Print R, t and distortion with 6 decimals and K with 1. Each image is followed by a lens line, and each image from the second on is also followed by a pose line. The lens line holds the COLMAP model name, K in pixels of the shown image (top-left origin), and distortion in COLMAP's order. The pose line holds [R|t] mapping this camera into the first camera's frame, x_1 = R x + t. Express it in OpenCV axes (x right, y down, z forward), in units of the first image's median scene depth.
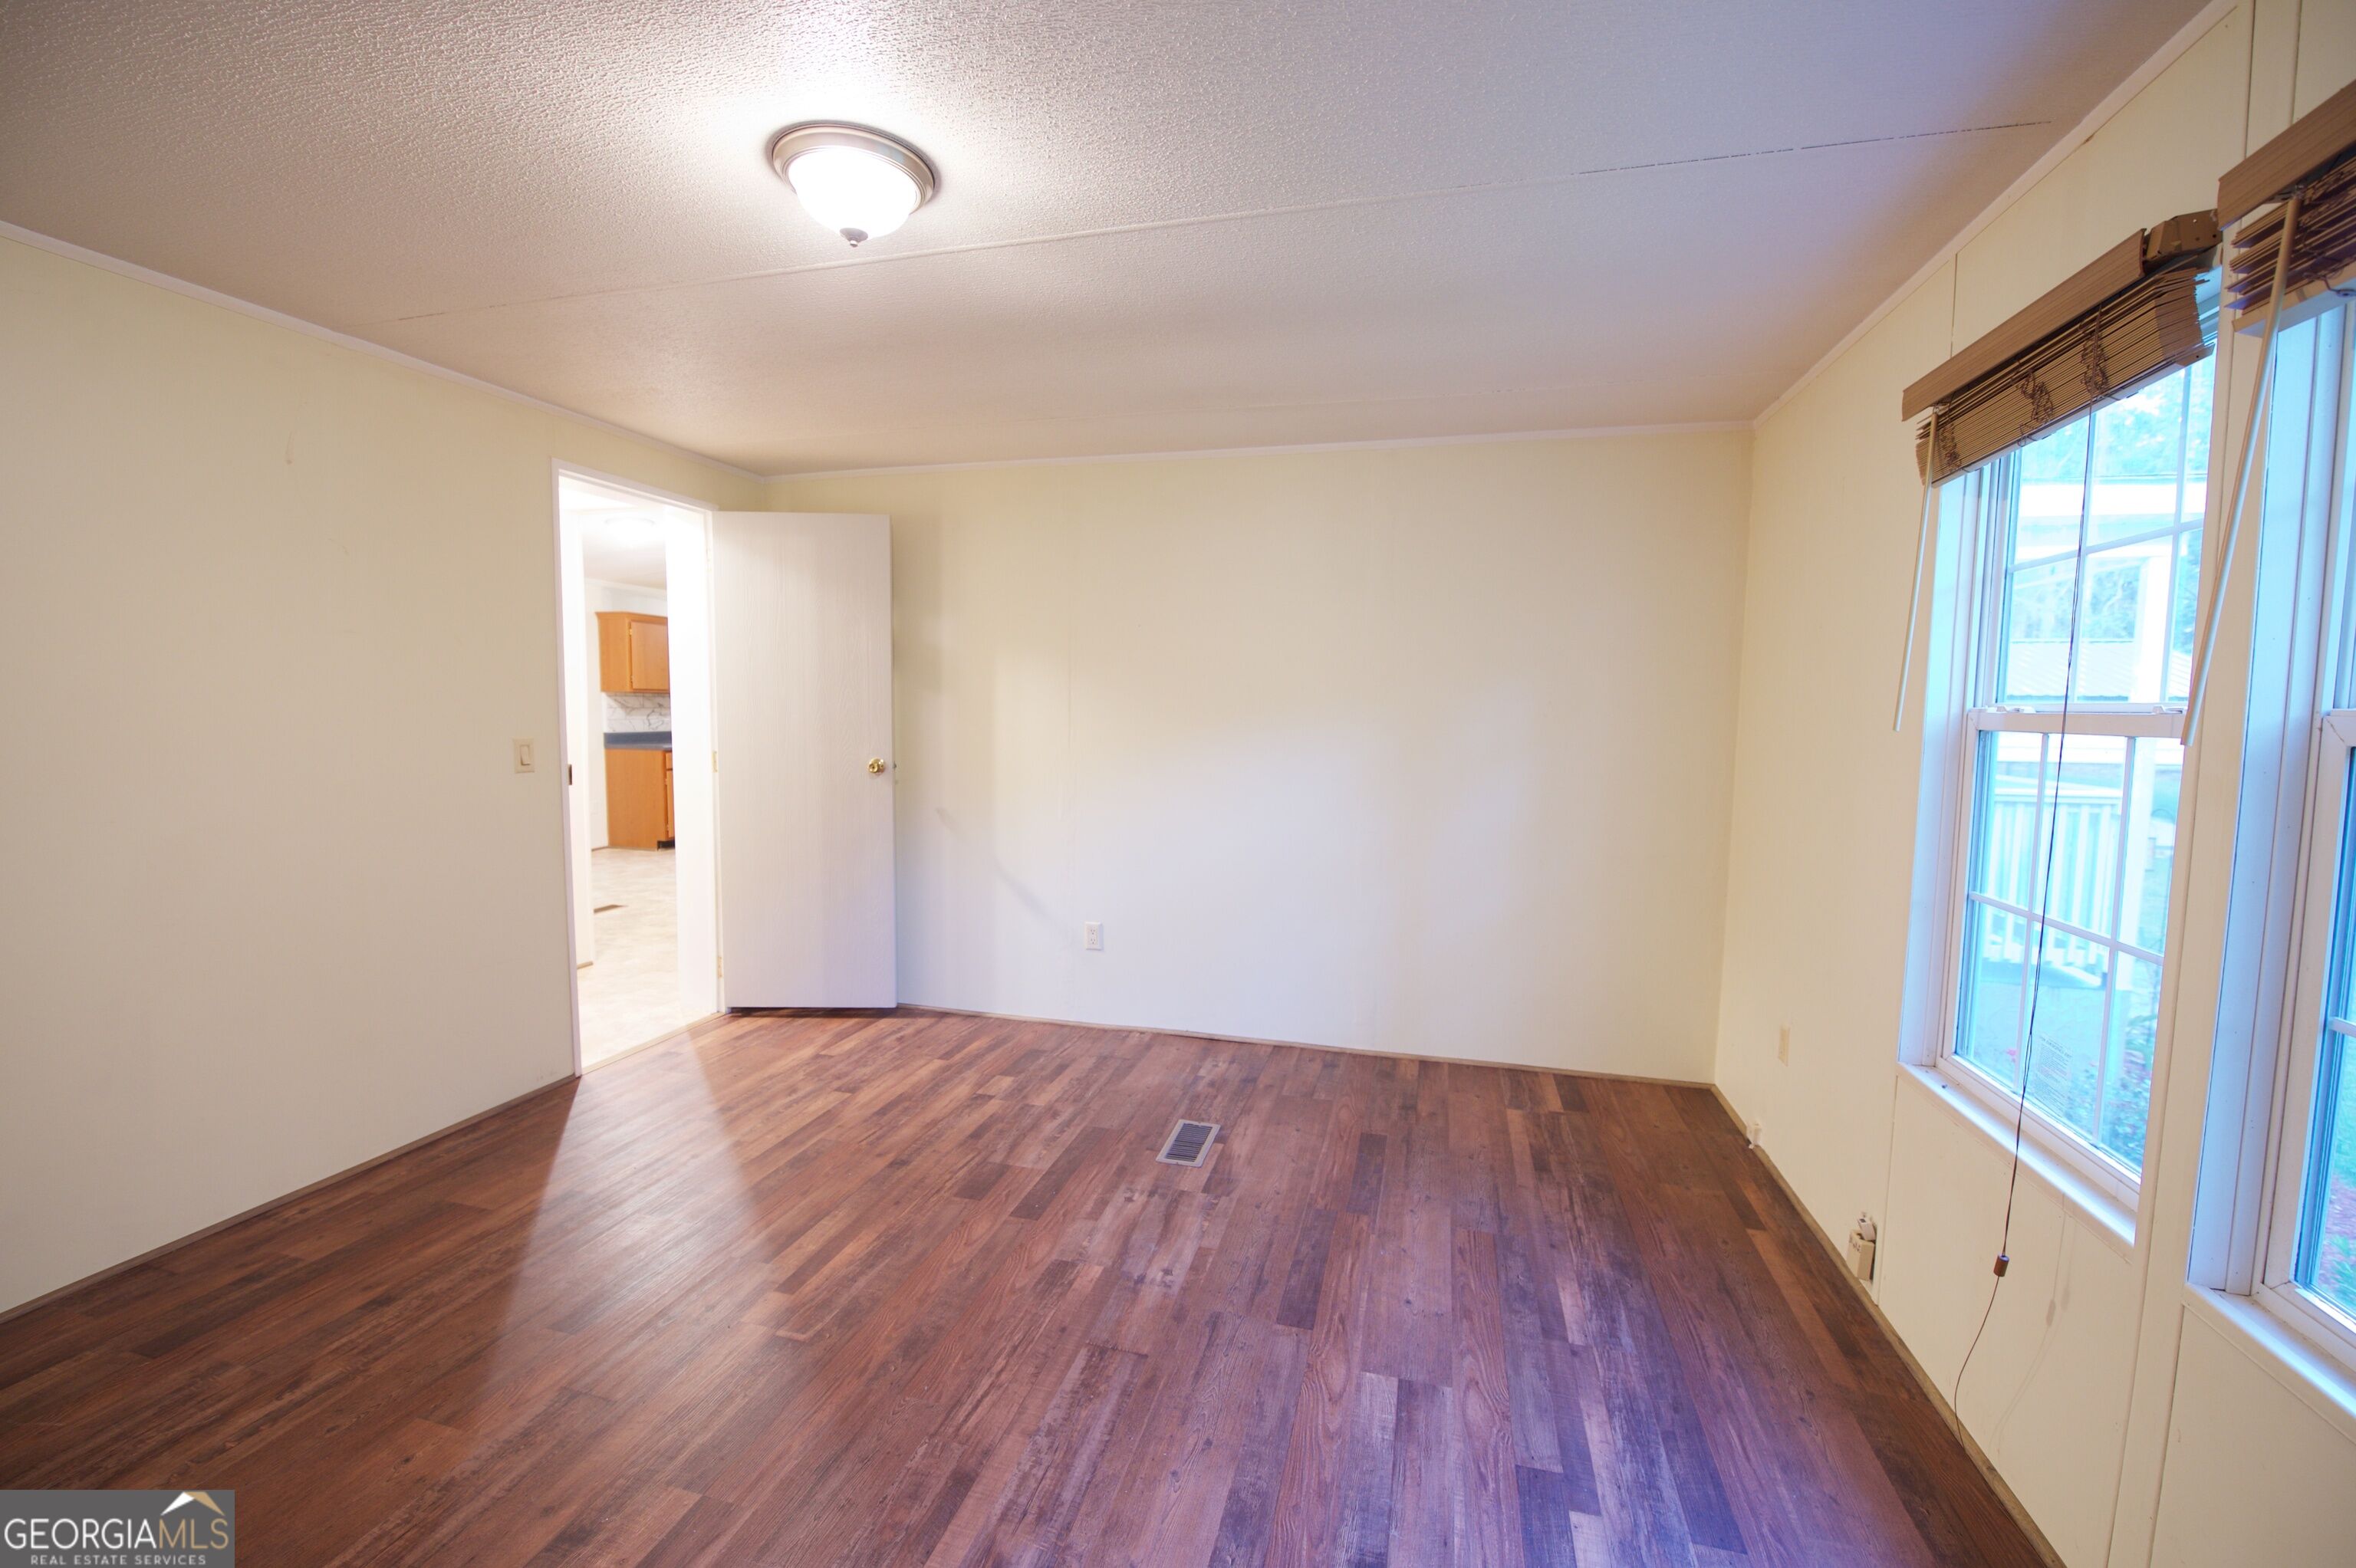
lens RADIAL K [[946.2, 0, 1176.1], [0, 946.2, 786.6], [0, 0, 1]] dist [-0.022133, -0.000624]
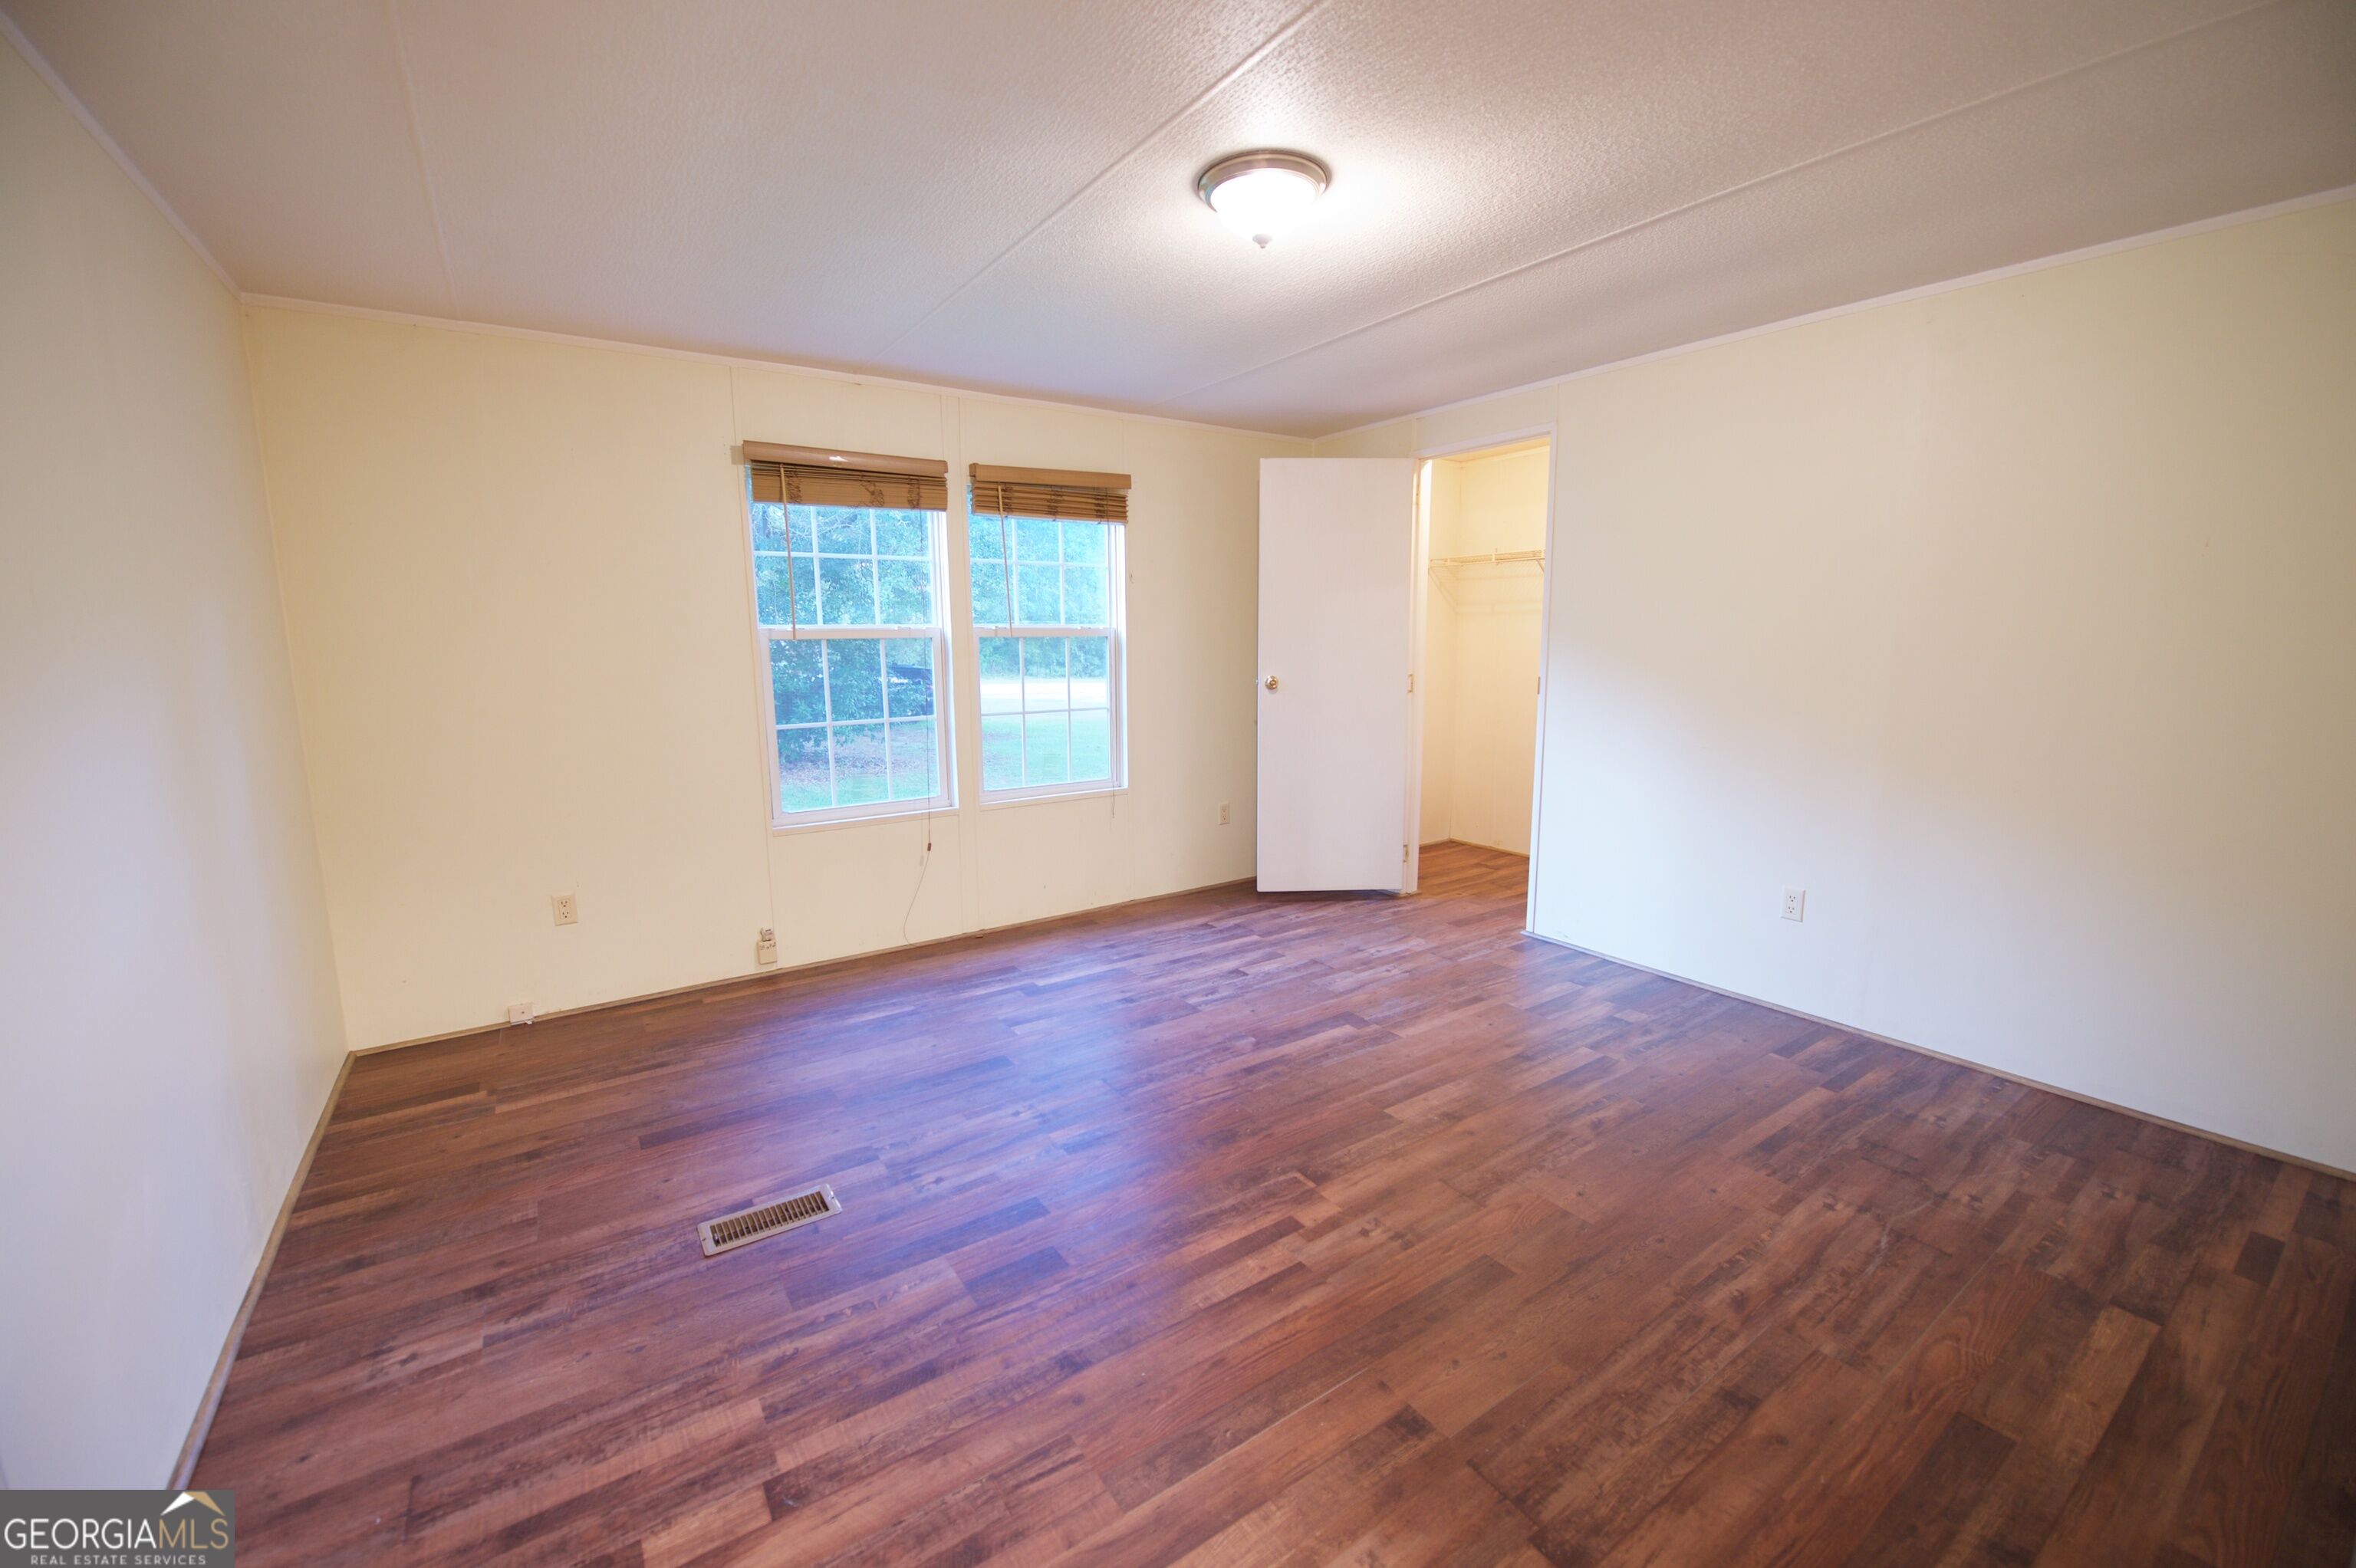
lens RADIAL K [[946.2, 0, 1176.1], [0, 946.2, 786.6], [0, 0, 1]] dist [-0.022133, -0.000624]
pose [[-0.754817, -0.114135, 0.645930, -0.863190], [0.053687, 0.970691, 0.234257, -0.146069], [-0.653735, 0.211499, -0.726566, 1.613540]]
